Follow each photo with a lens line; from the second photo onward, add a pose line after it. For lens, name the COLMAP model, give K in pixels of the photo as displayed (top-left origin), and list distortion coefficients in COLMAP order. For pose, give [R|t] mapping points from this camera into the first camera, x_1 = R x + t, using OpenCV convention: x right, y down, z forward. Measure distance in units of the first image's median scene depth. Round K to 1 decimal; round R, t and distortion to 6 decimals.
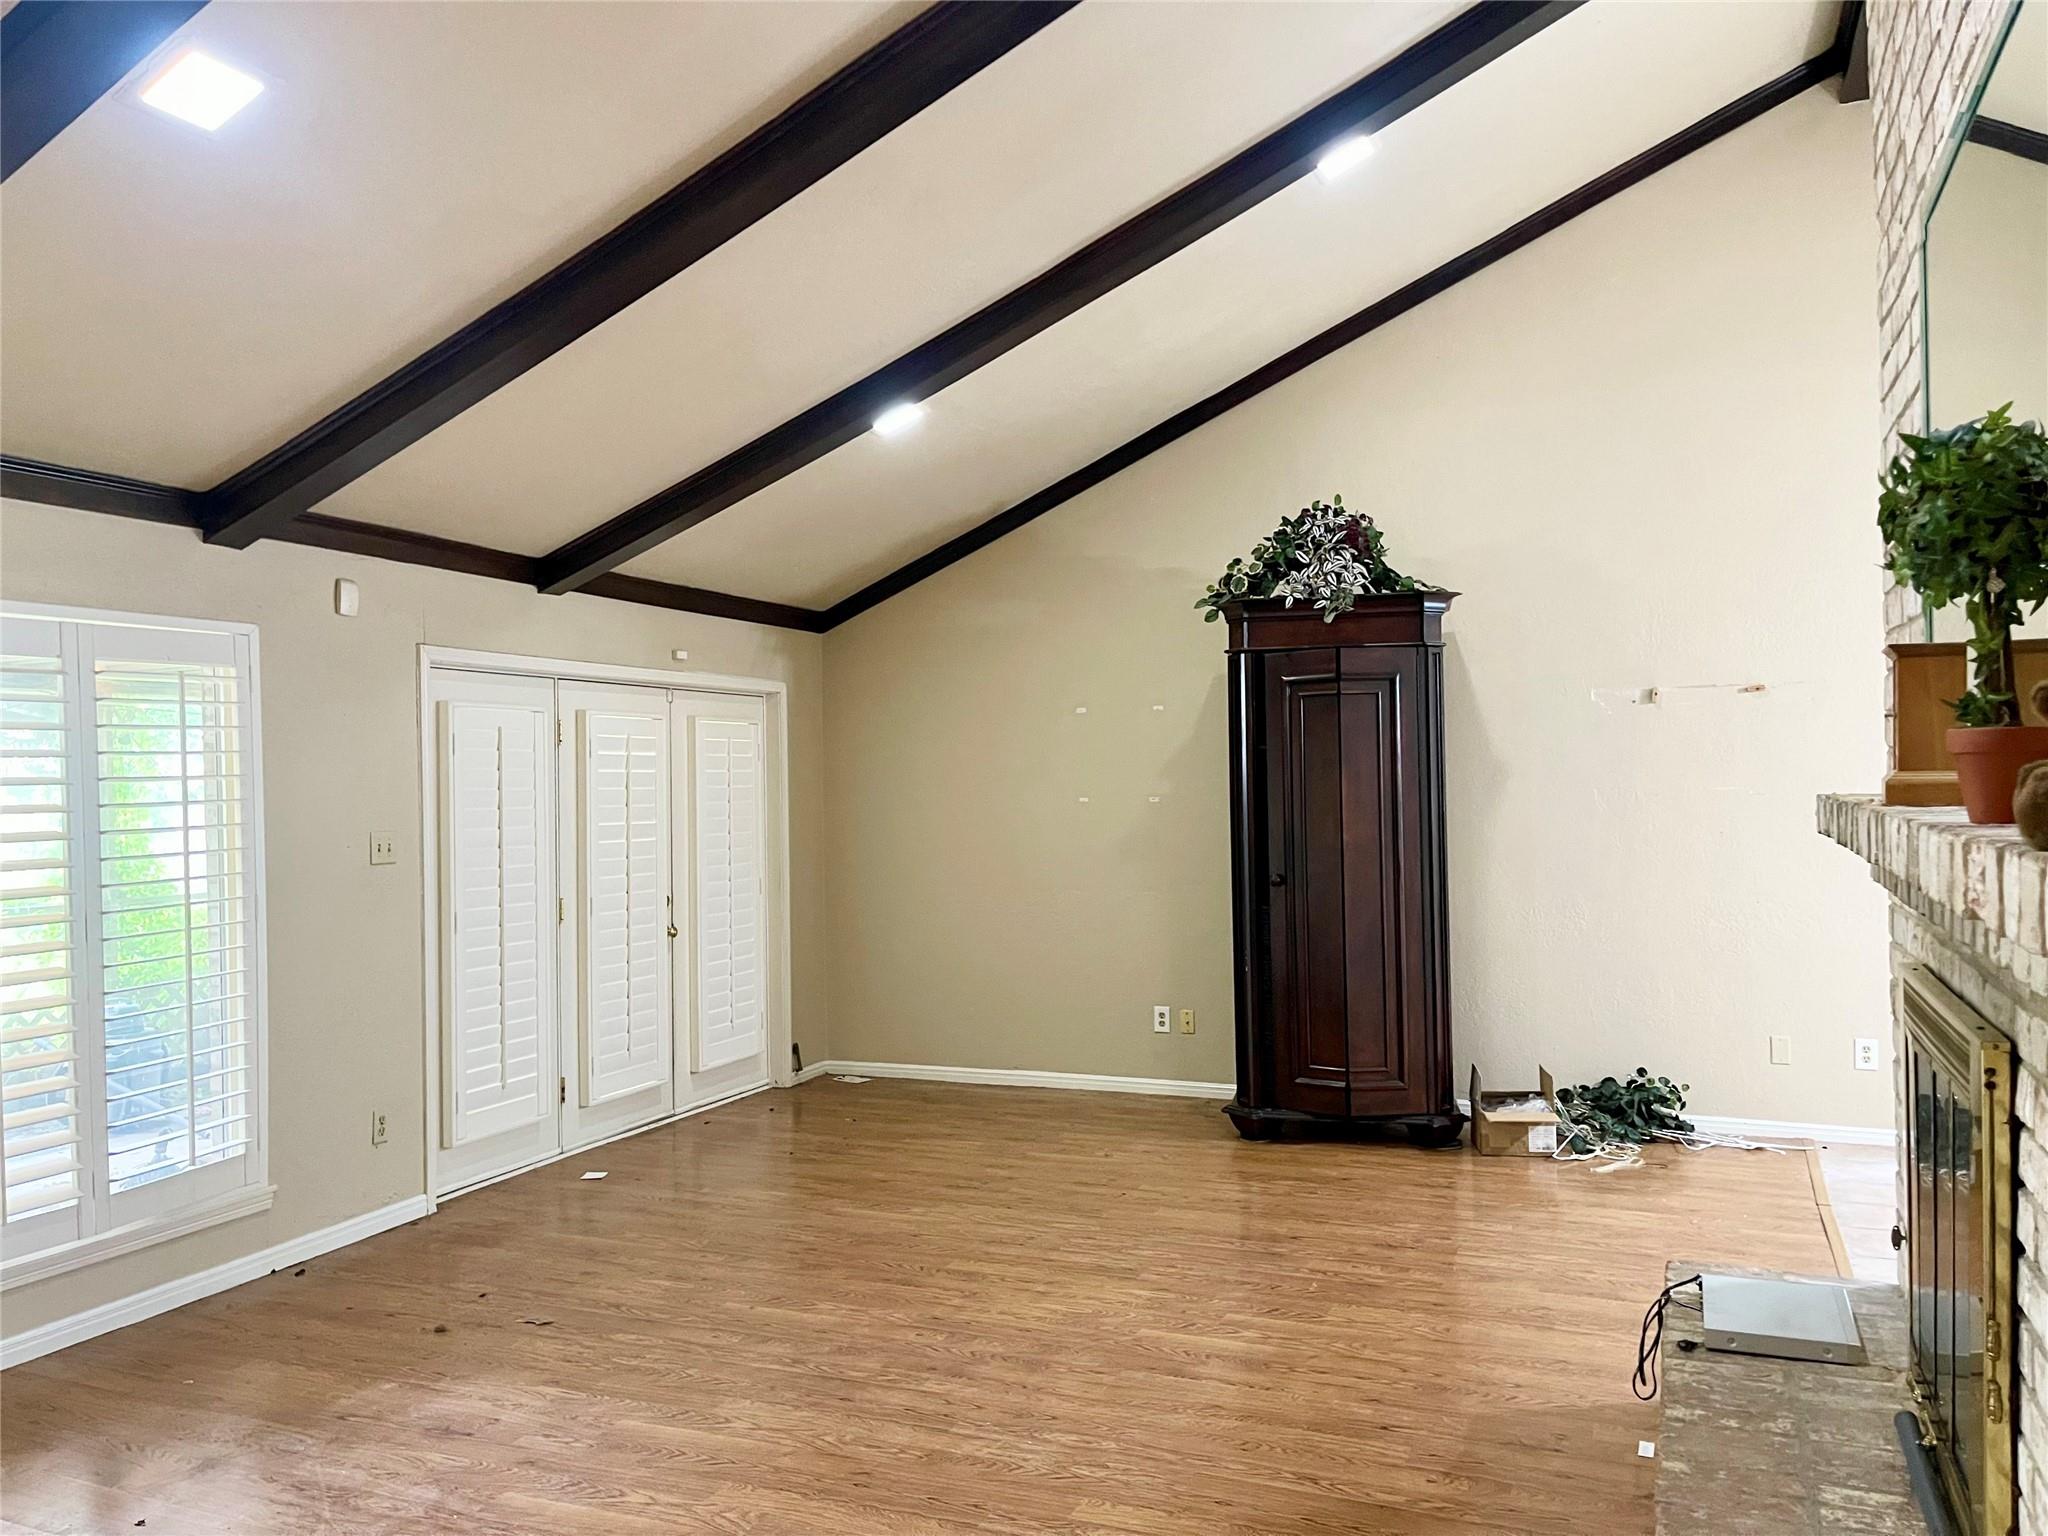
lens RADIAL K [[1545.8, 0, 1021.2], [0, 1545.8, 763.9], [0, 0, 1]] dist [0.079637, -0.103236]
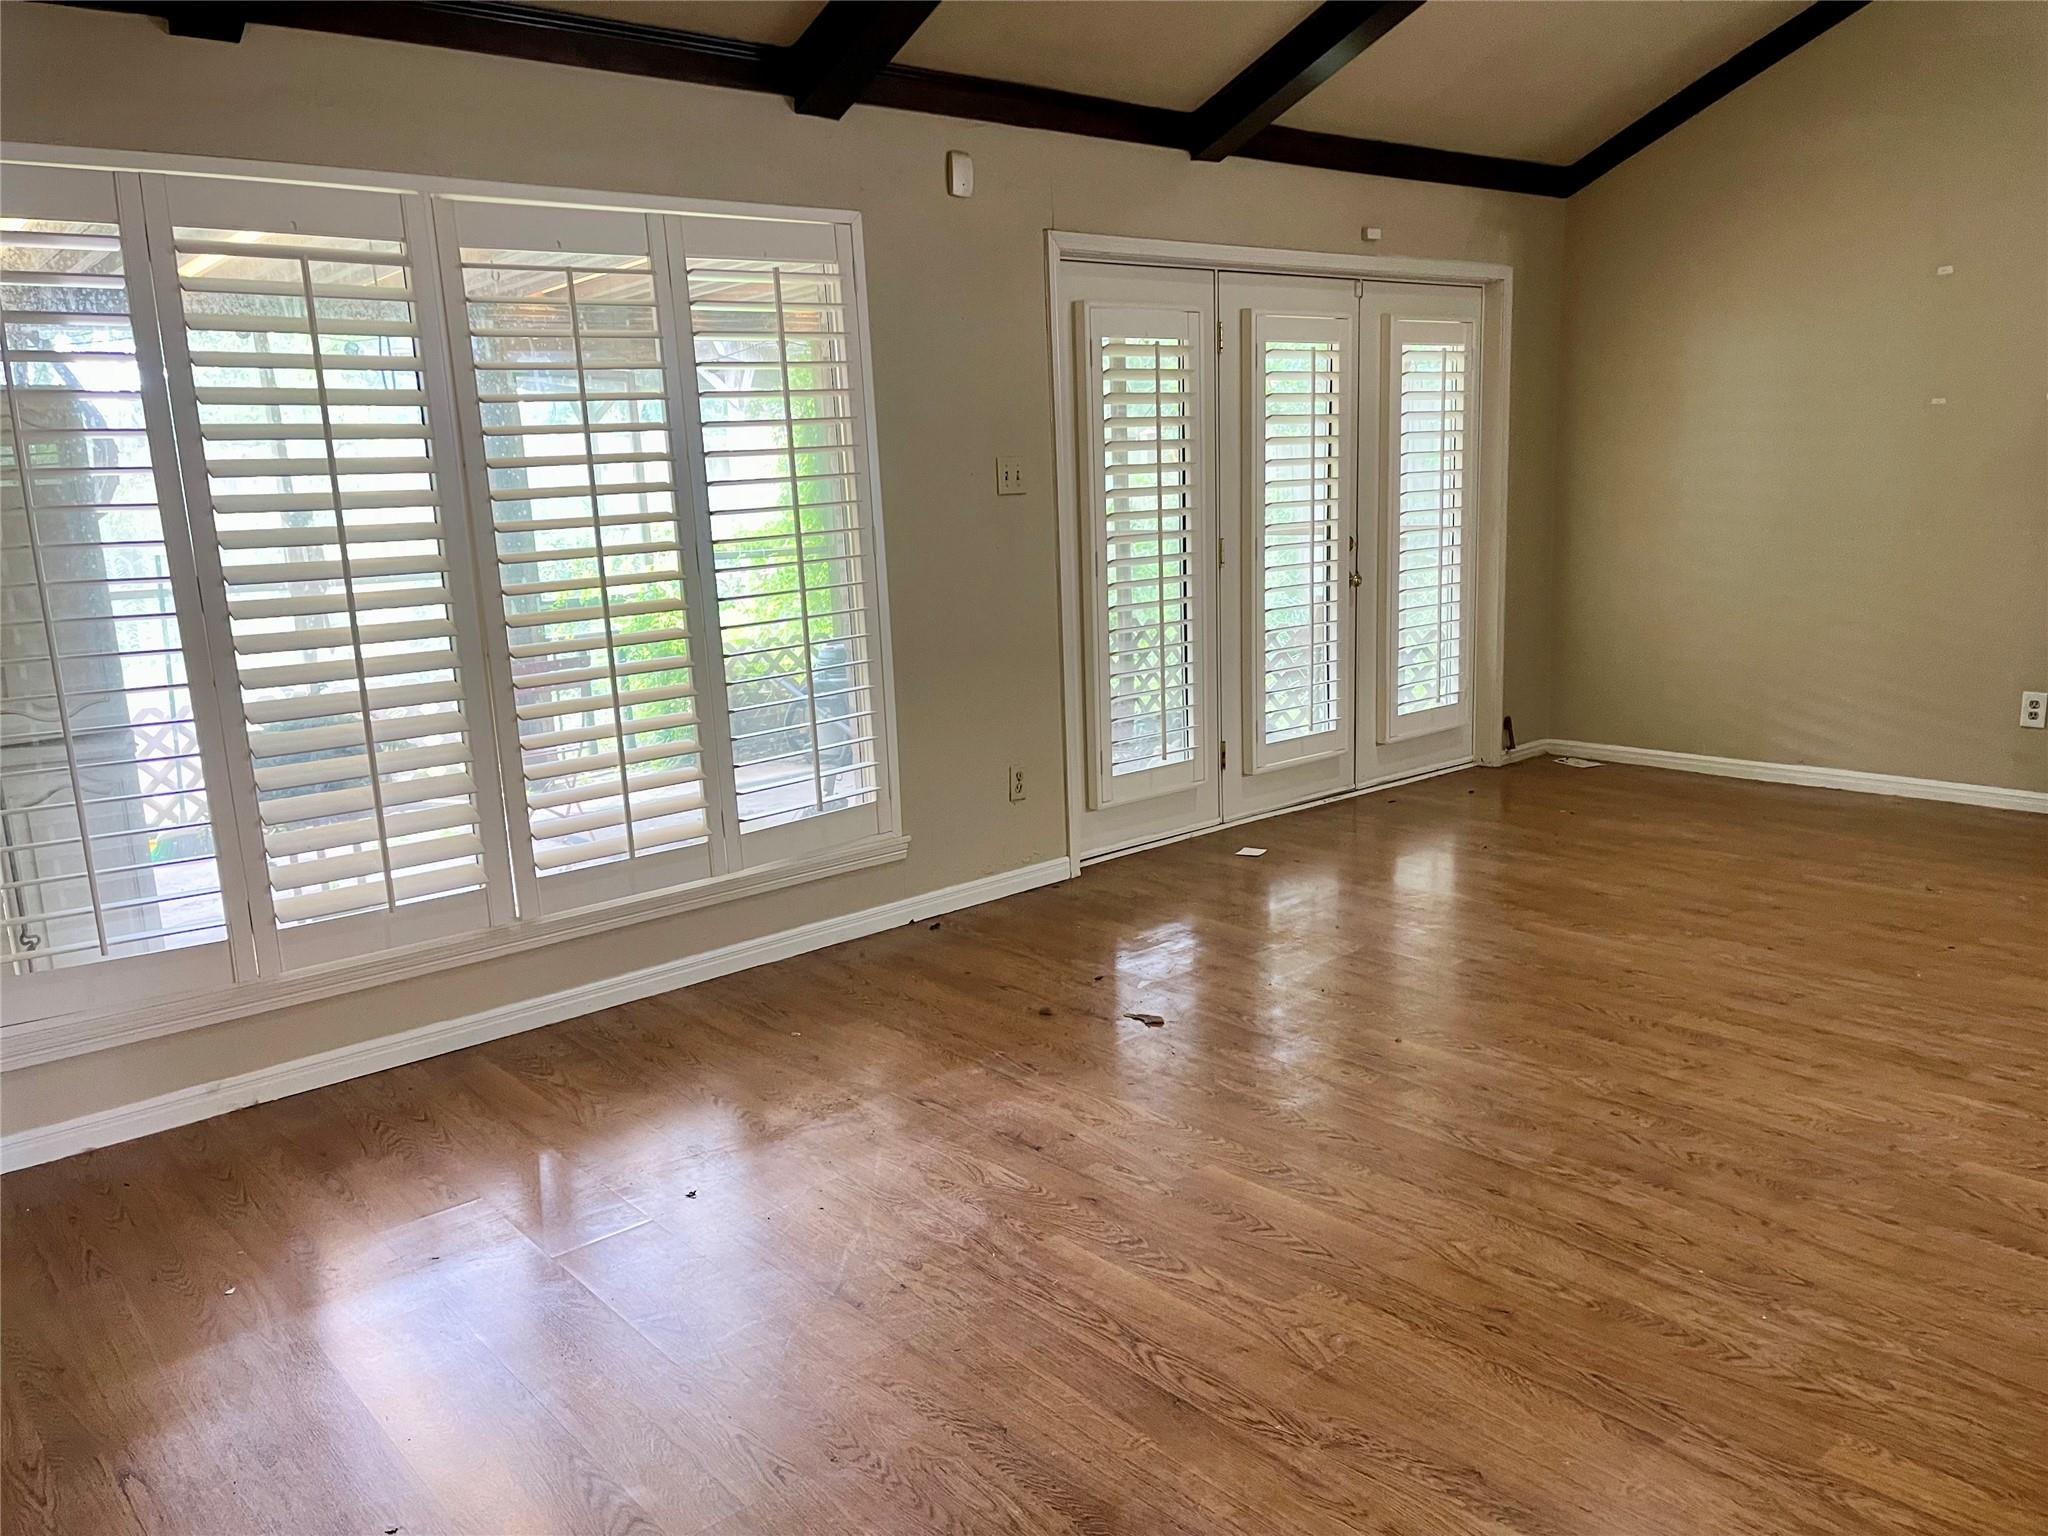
lens RADIAL K [[1545.8, 0, 1032.4], [0, 1545.8, 784.8], [0, 0, 1]] dist [0.079637, -0.103236]
pose [[0.891681, 0.069709, -0.447264, 0.007847], [0.033553, 0.975175, 0.218879, 0.035905], [0.451418, -0.210178, 0.867206, 0.228031]]
